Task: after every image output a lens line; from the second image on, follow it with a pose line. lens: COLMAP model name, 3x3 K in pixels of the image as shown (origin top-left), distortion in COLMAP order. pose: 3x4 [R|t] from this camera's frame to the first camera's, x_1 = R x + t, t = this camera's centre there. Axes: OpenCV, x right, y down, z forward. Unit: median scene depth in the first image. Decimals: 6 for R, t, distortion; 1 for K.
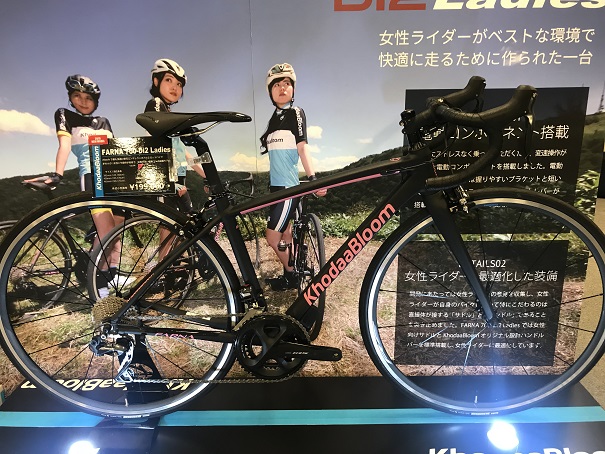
lens RADIAL K [[485.5, 0, 299.3], [0, 485.5, 233.0], [0, 0, 1]] dist [-0.002369, -0.008504]
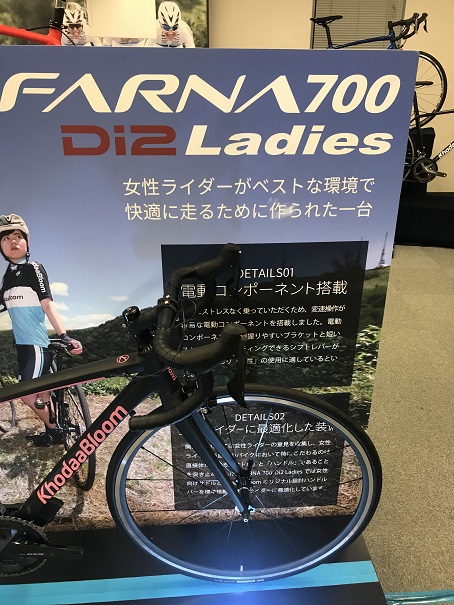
lens RADIAL K [[485.5, 0, 232.0], [0, 485.5, 302.9], [0, 0, 1]] dist [-0.002369, -0.008504]
pose [[0.995842, -0.014805, 0.089883, 0.259881], [0.001758, 0.989644, 0.143532, -0.308543], [-0.091077, -0.142777, 0.985555, 0.124668]]
